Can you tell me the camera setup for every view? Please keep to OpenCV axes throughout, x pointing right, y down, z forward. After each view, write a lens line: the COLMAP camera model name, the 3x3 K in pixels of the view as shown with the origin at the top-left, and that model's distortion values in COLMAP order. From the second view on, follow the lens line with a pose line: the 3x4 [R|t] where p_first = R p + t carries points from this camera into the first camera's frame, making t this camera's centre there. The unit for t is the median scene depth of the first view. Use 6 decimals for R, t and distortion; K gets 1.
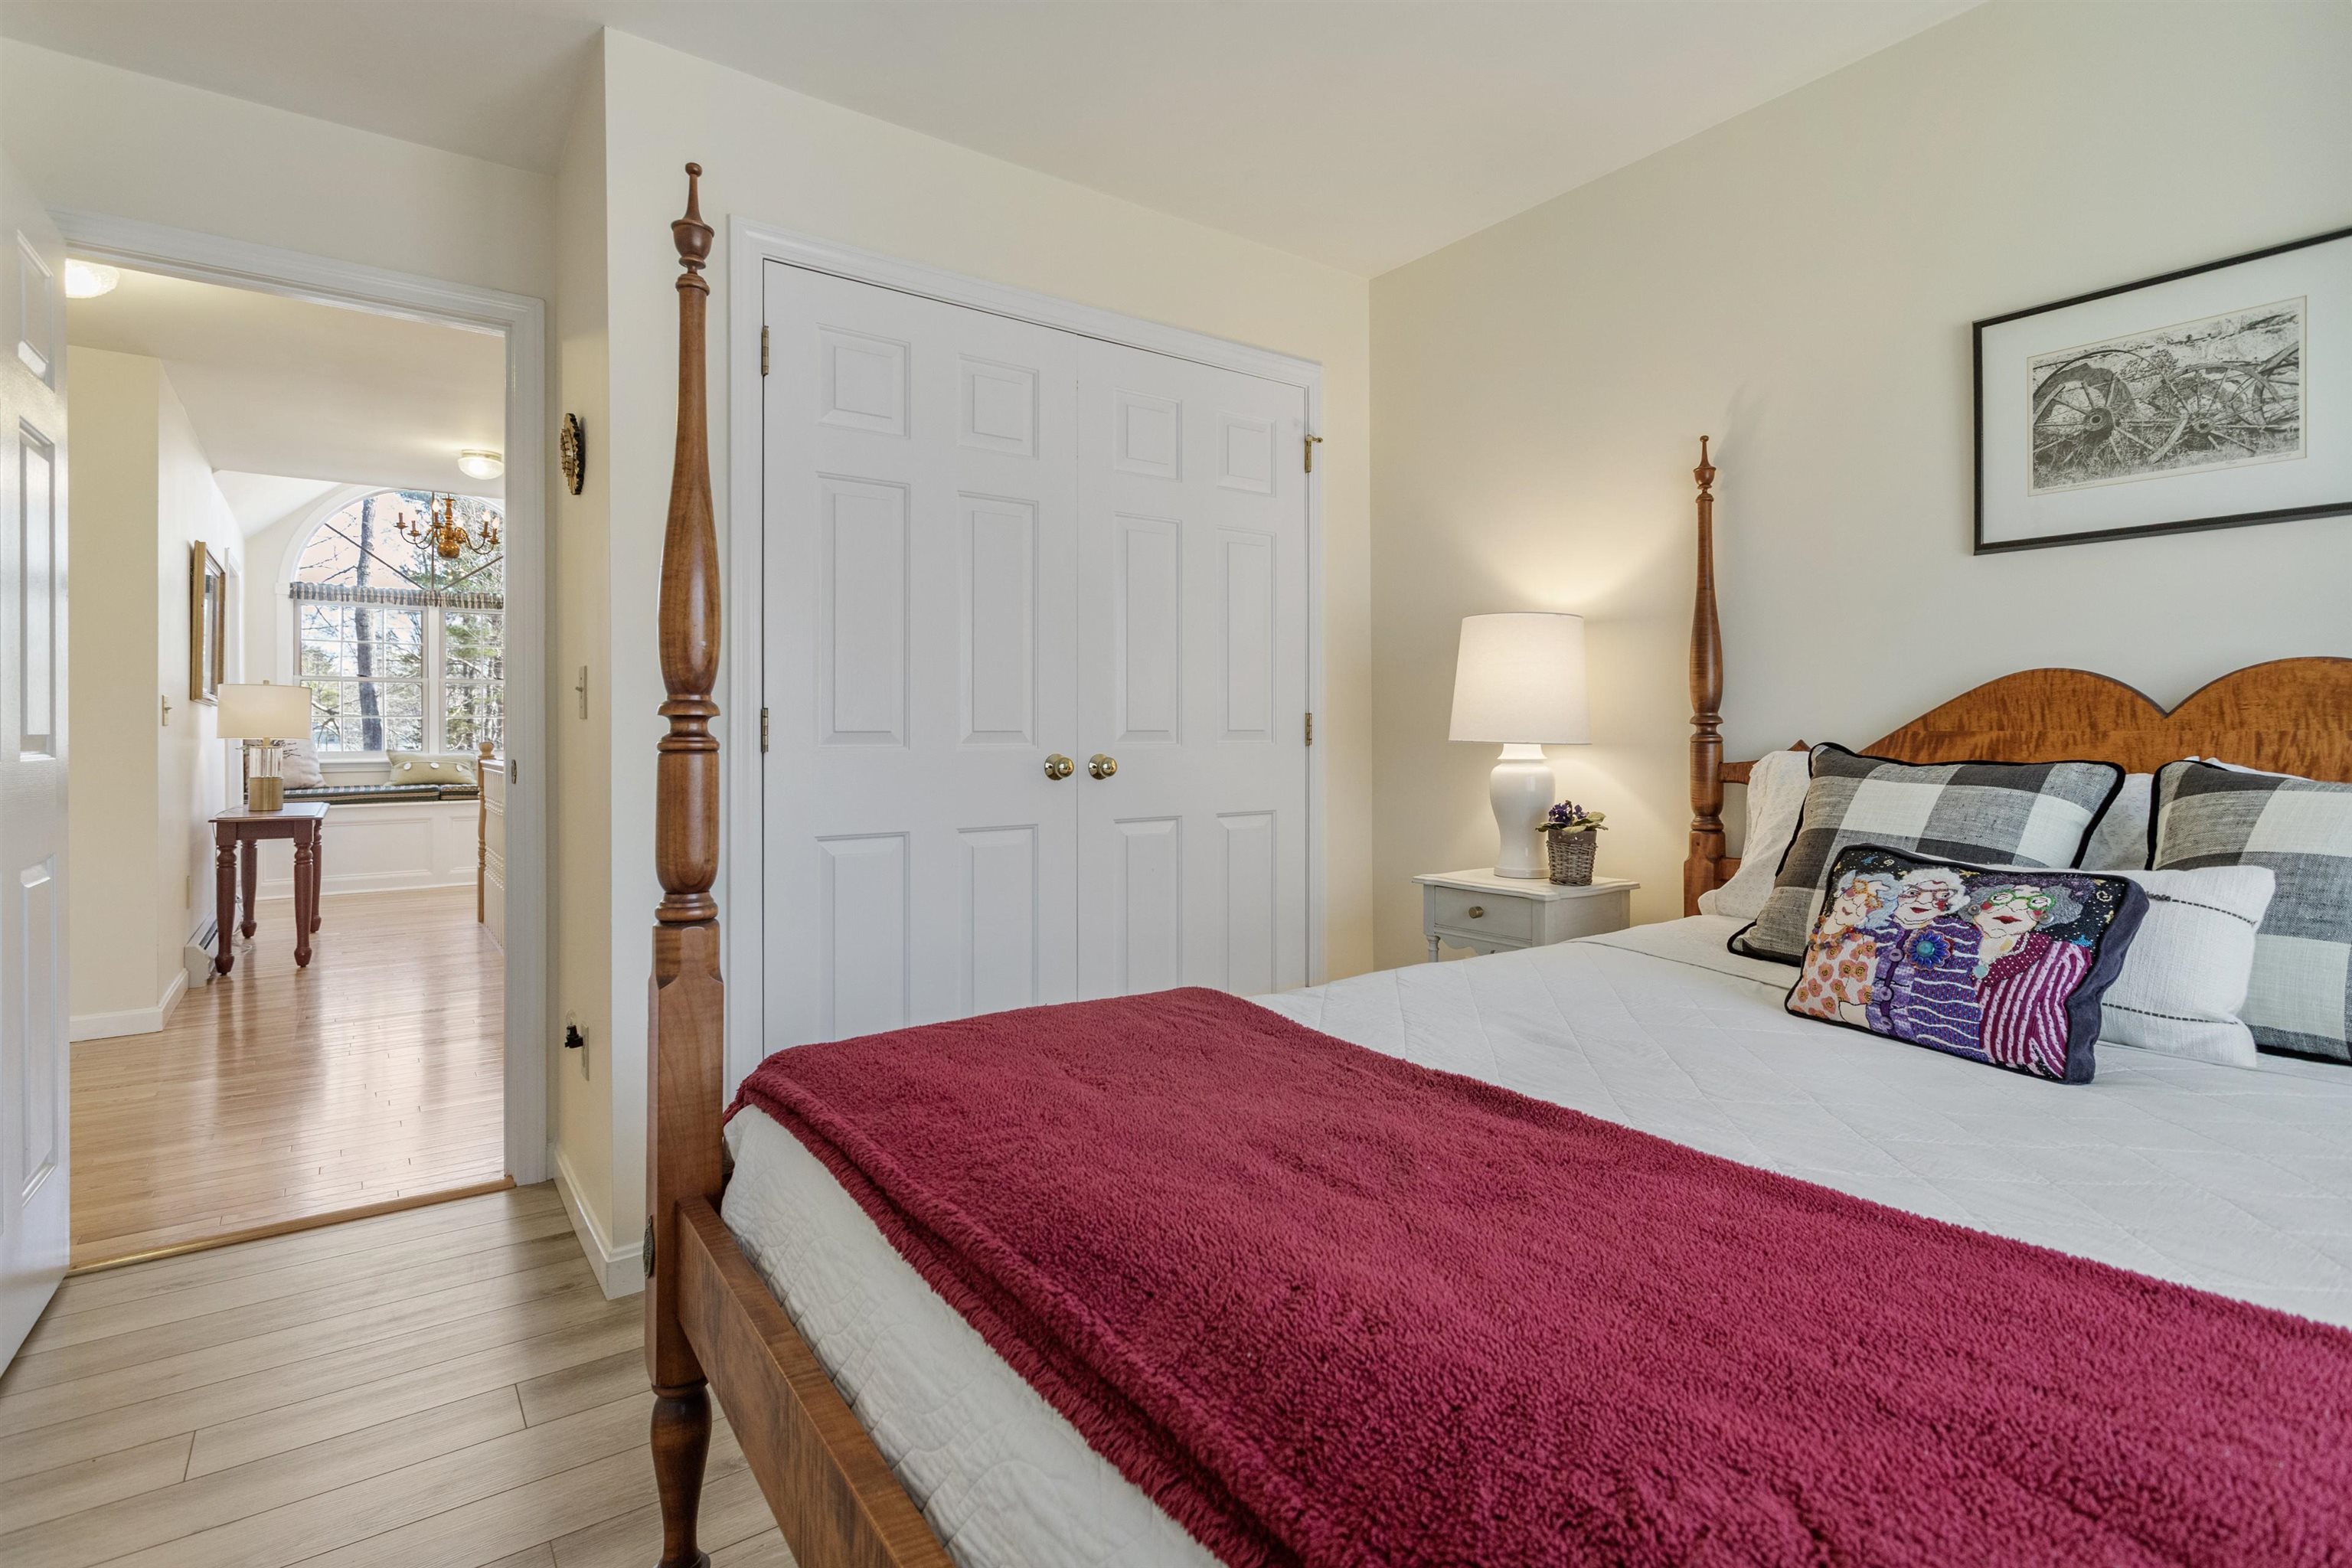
lens RADIAL K [[1127.0, 0, 1180.4], [0, 1127.0, 728.4], [0, 0, 1]] dist [-0.000638, -0.000172]
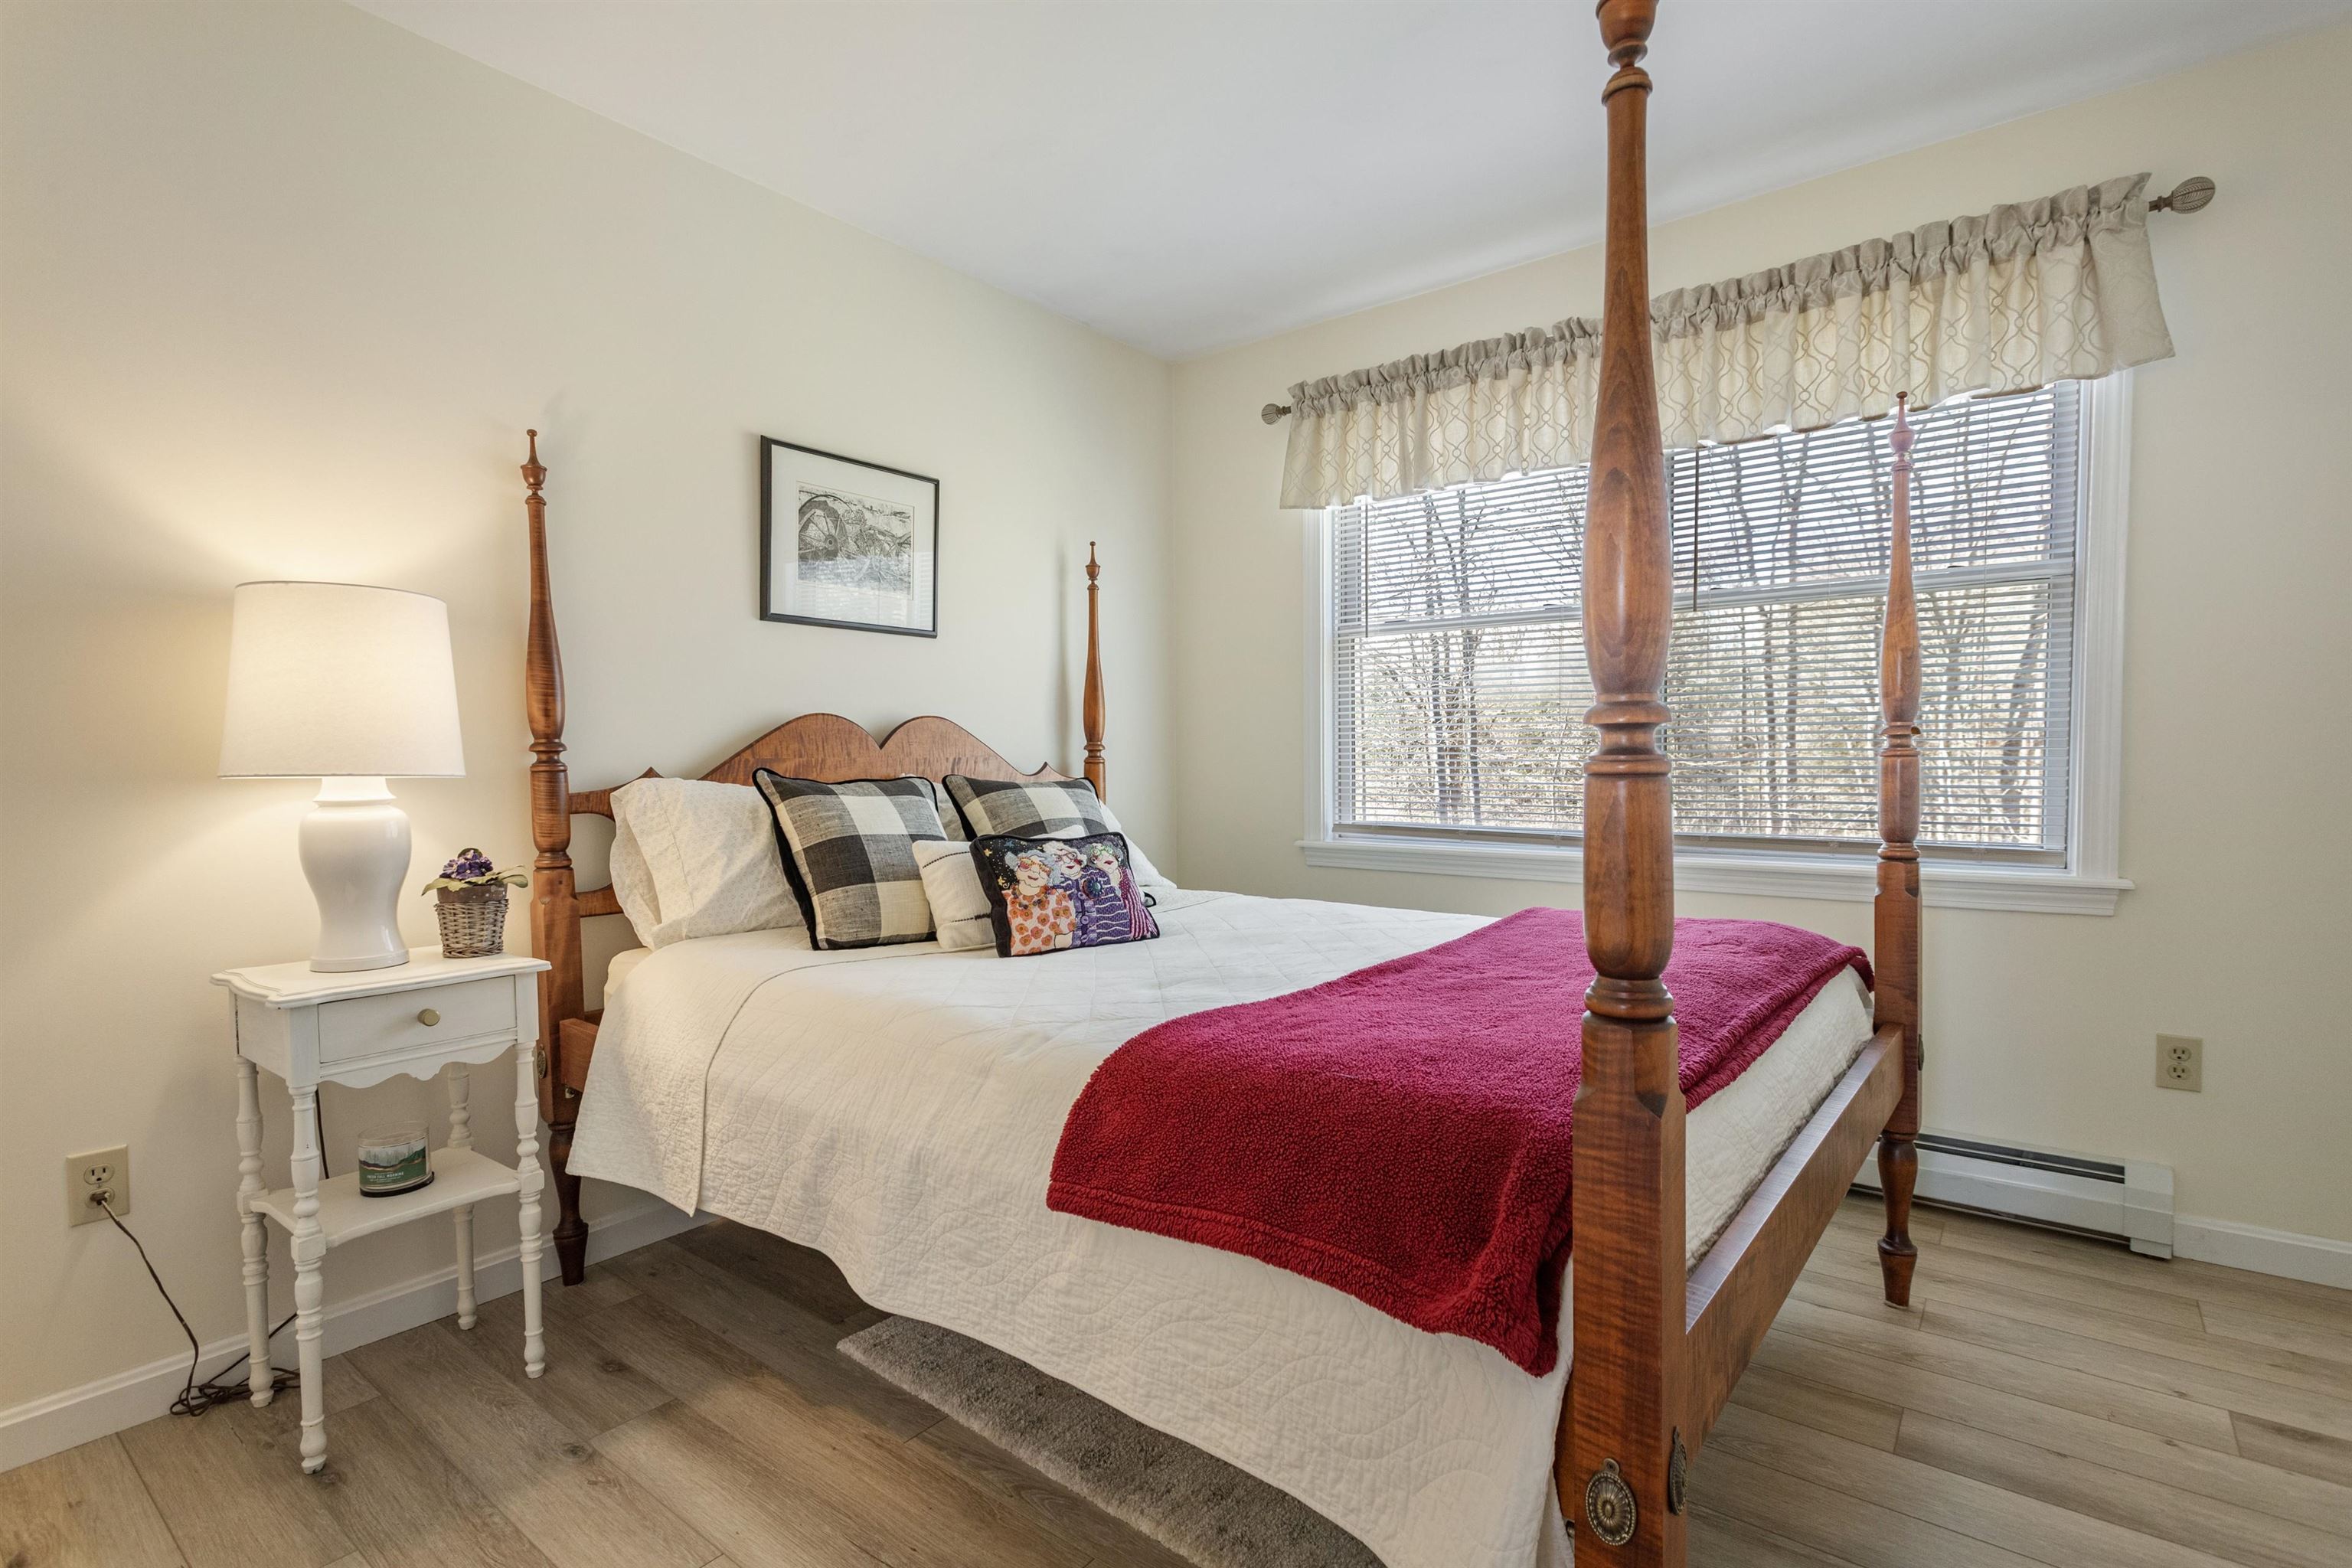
lens RADIAL K [[1126.3, 0, 1175.0], [0, 1126.3, 787.0], [0, 0, 1]] dist [-0.000340, 0.001306]
pose [[-0.276089, -0.021480, 0.960892, -0.820659], [0.002325, 0.999732, 0.023016, 0.008173], [-0.961129, 0.008589, -0.275965, 1.142614]]
